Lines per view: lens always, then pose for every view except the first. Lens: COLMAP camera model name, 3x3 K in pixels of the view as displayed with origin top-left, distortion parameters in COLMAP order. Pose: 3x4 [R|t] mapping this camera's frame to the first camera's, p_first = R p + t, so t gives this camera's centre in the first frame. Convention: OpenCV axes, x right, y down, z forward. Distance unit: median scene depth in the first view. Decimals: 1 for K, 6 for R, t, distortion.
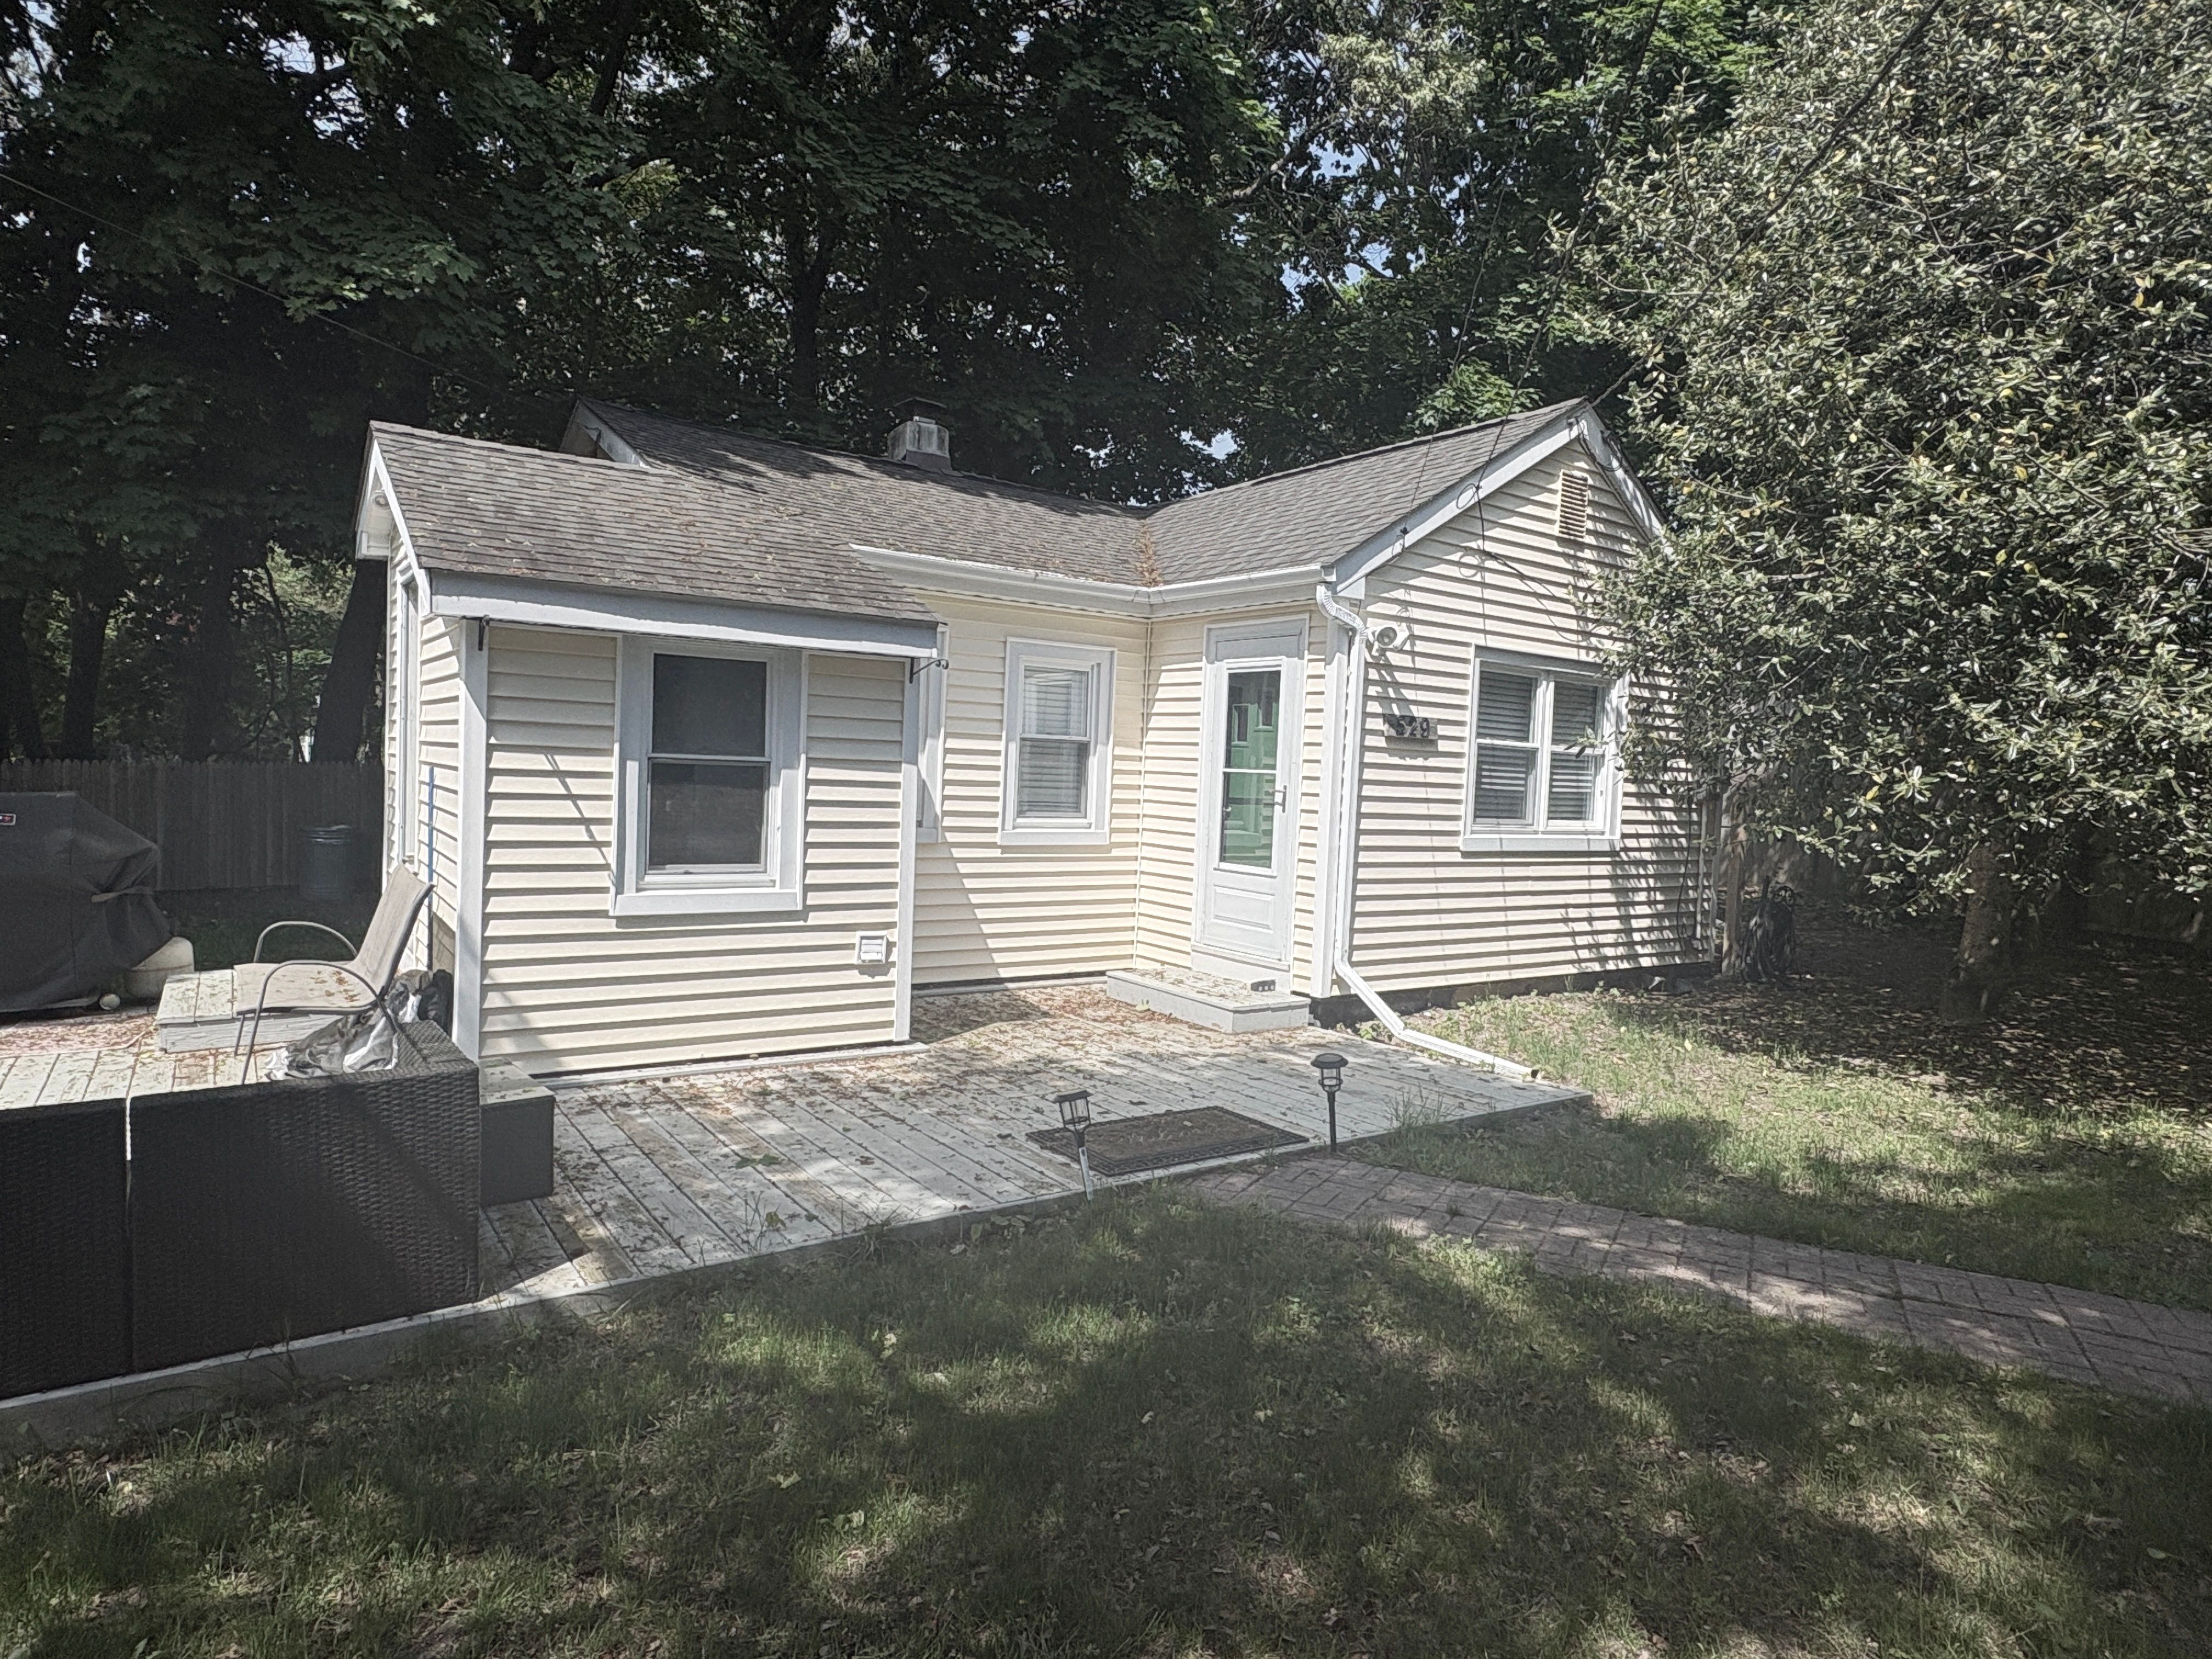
lens RADIAL K [[1324.1, 0, 1106.0], [0, 1324.1, 829.5], [0, 0, 1]] dist [0.004222, 0.001275]
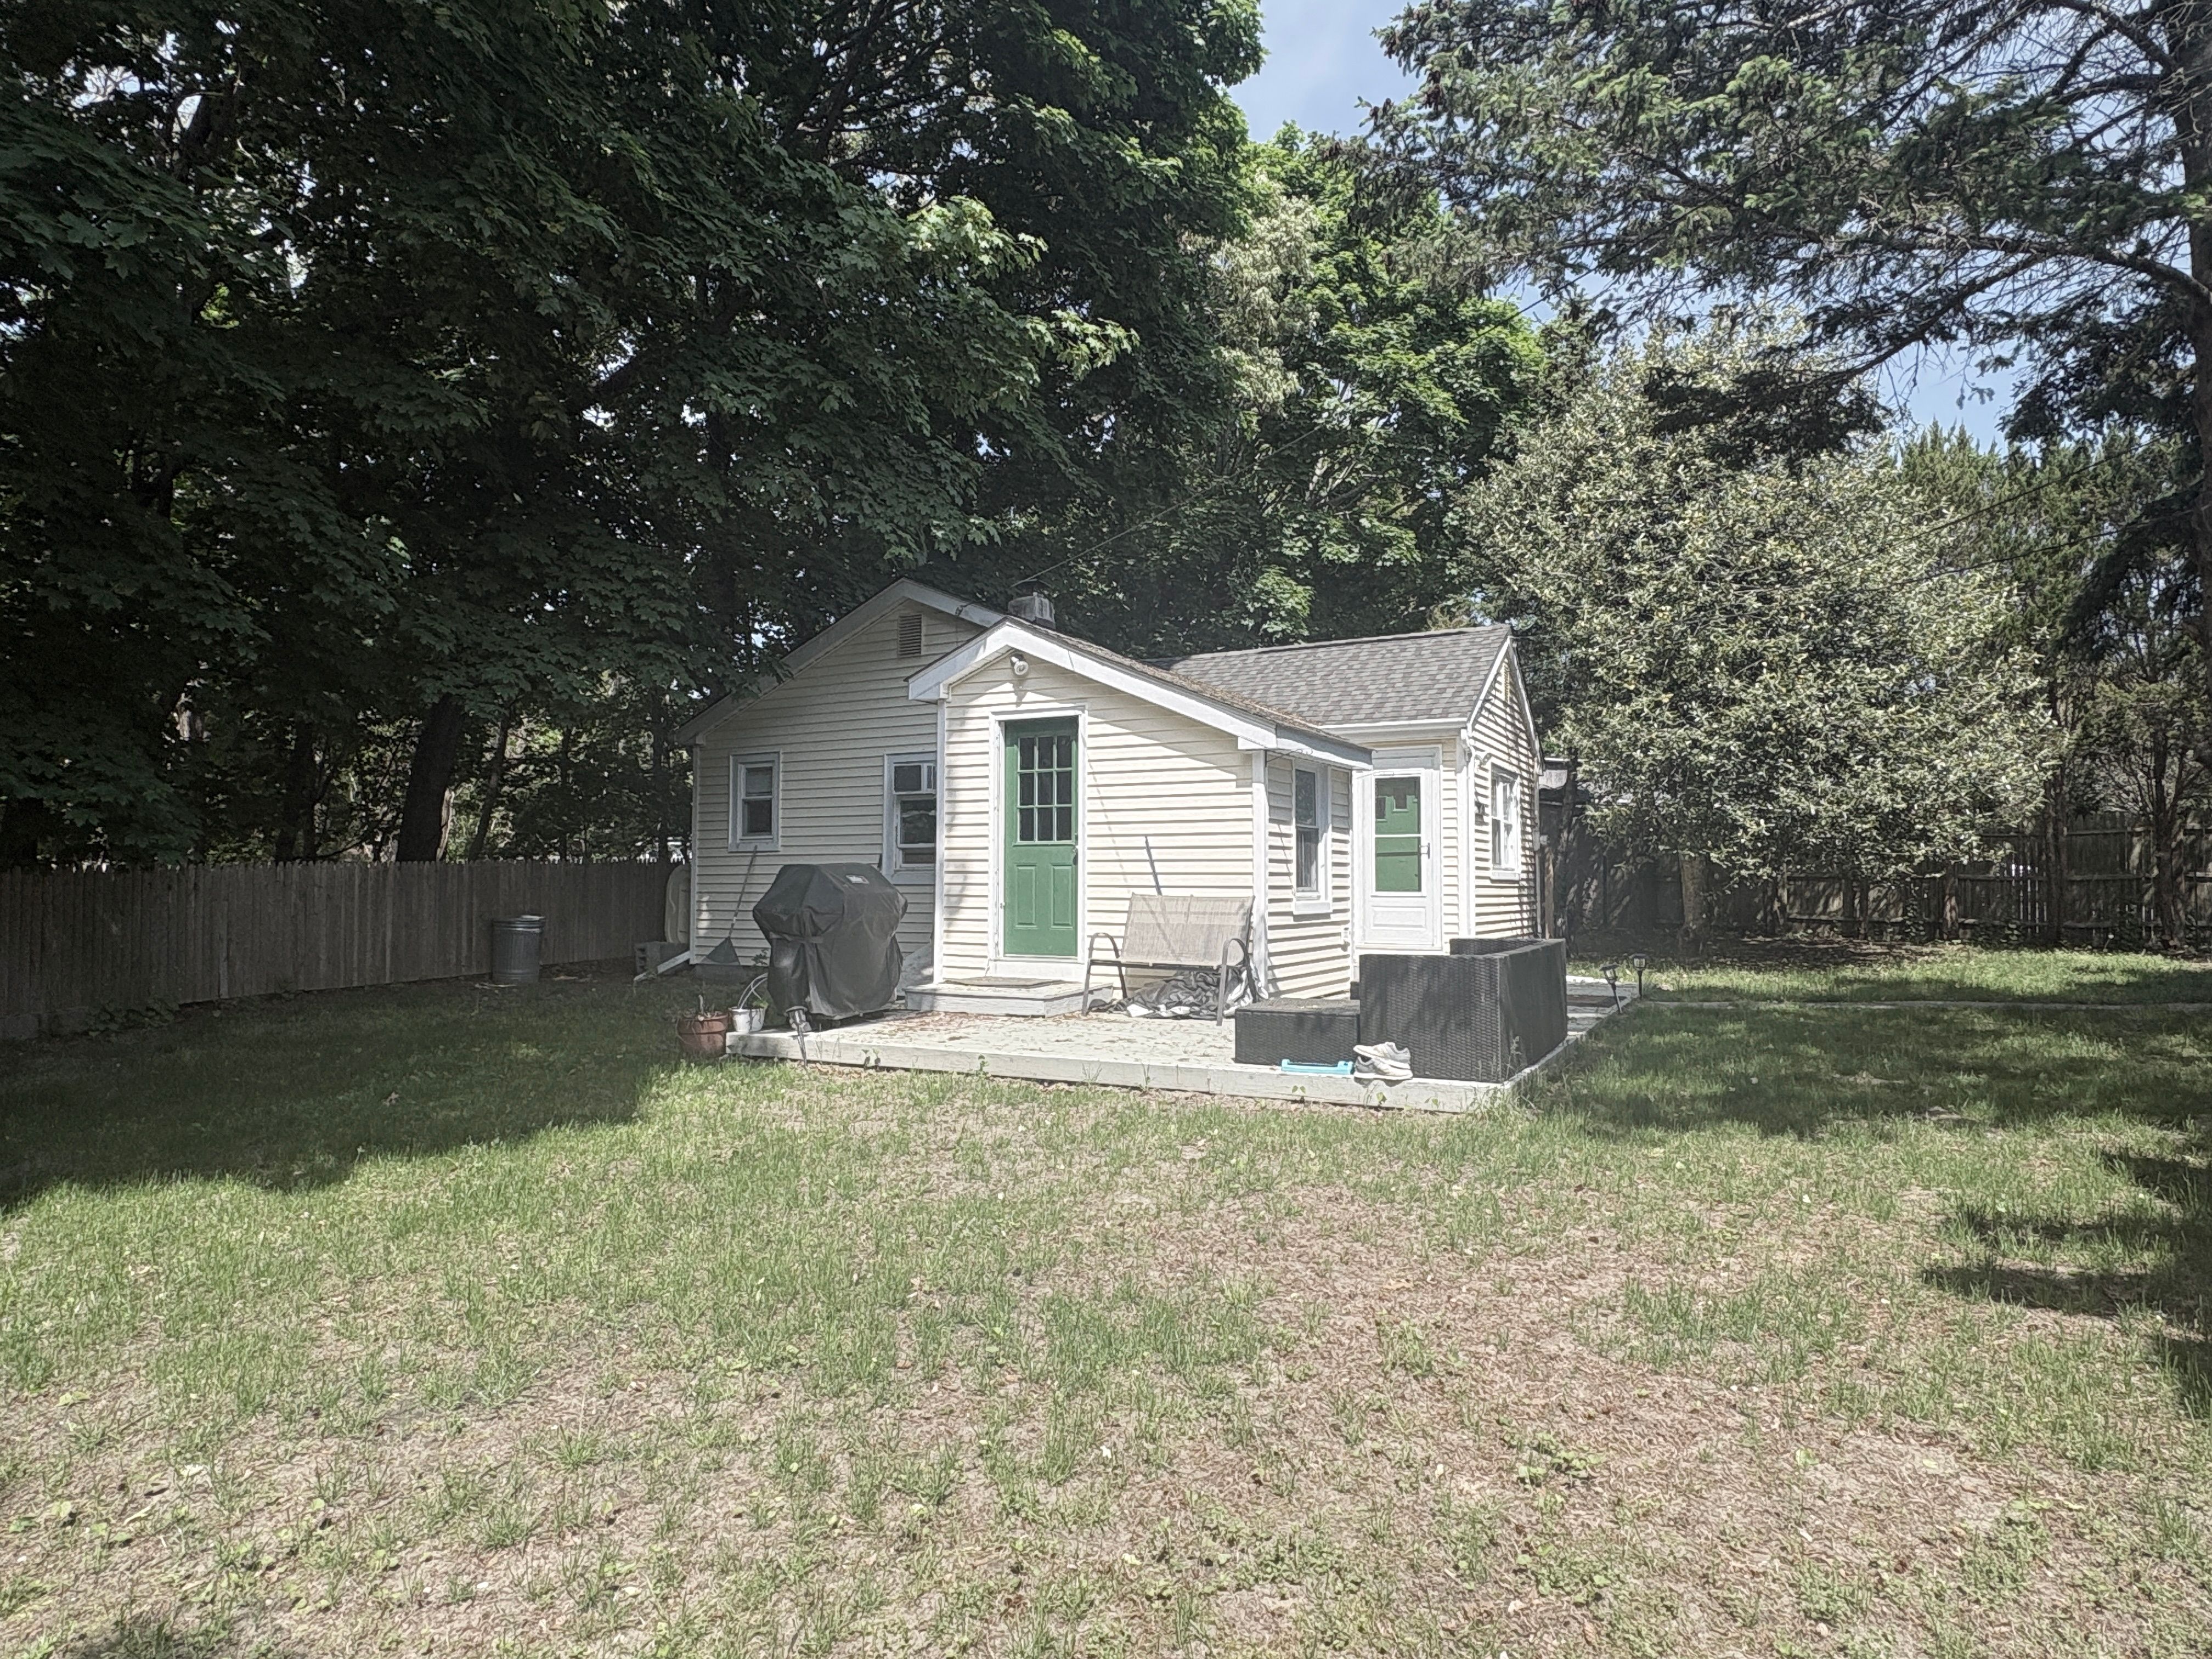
lens RADIAL K [[1324.1, 0, 1106.0], [0, 1324.1, 829.5], [0, 0, 1]] dist [0.004222, 0.001275]
pose [[0.891870, -0.018466, 0.451914, -1.019254], [0.052477, 0.996643, -0.062840, 0.035881], [-0.449236, 0.079760, 0.889846, -0.351855]]
